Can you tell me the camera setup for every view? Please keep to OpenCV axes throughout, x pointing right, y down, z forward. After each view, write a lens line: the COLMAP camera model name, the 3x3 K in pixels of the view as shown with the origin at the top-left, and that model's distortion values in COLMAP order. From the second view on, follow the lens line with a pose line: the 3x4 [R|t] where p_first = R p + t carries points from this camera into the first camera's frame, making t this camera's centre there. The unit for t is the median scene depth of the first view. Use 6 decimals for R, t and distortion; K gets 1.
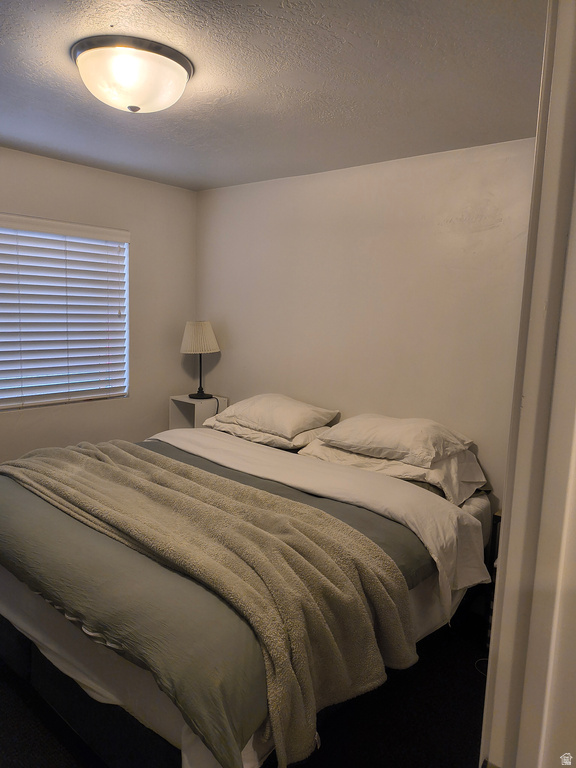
lens RADIAL K [[563.0, 0, 286.4], [0, 563.0, 377.5], [0, 0, 1]] dist [0.070725, -0.077269]
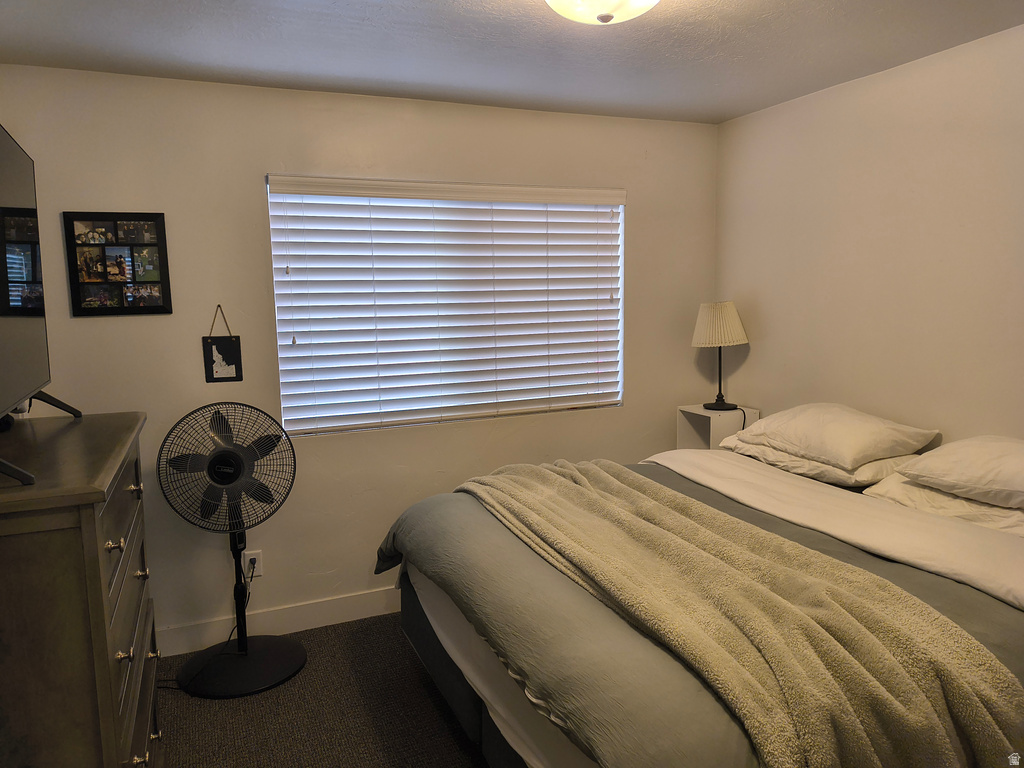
lens RADIAL K [[750.6, 0, 521.3], [0, 750.6, 375.8], [0, 0, 1]] dist [0.070725, -0.077269]
pose [[0.901446, -0.005270, -0.432860, 0.056584], [-0.002837, 0.999833, -0.018080, 0.019401], [0.432883, 0.017526, 0.901280, 0.040048]]
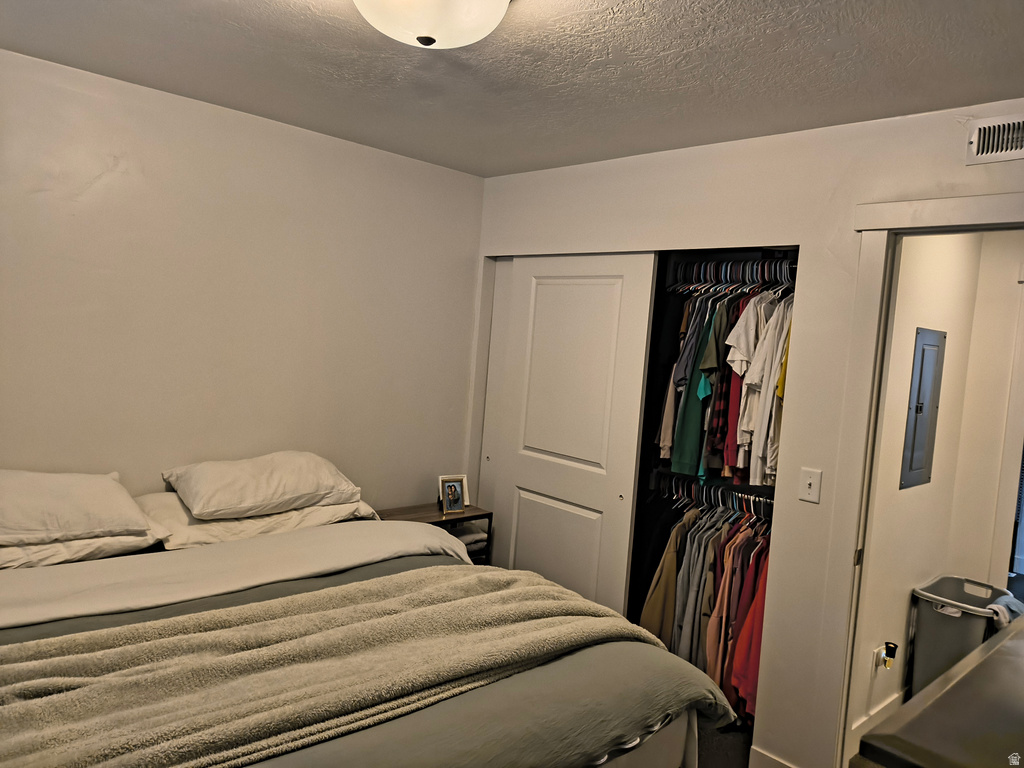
lens RADIAL K [[750.6, 0, 515.2], [0, 750.6, 383.0], [0, 0, 1]] dist [0.070725, -0.077269]
pose [[0.082641, -0.093494, 0.992184, -0.916372], [0.050003, 0.994725, 0.089569, -0.119970], [-0.995324, 0.042210, 0.086880, 0.683835]]
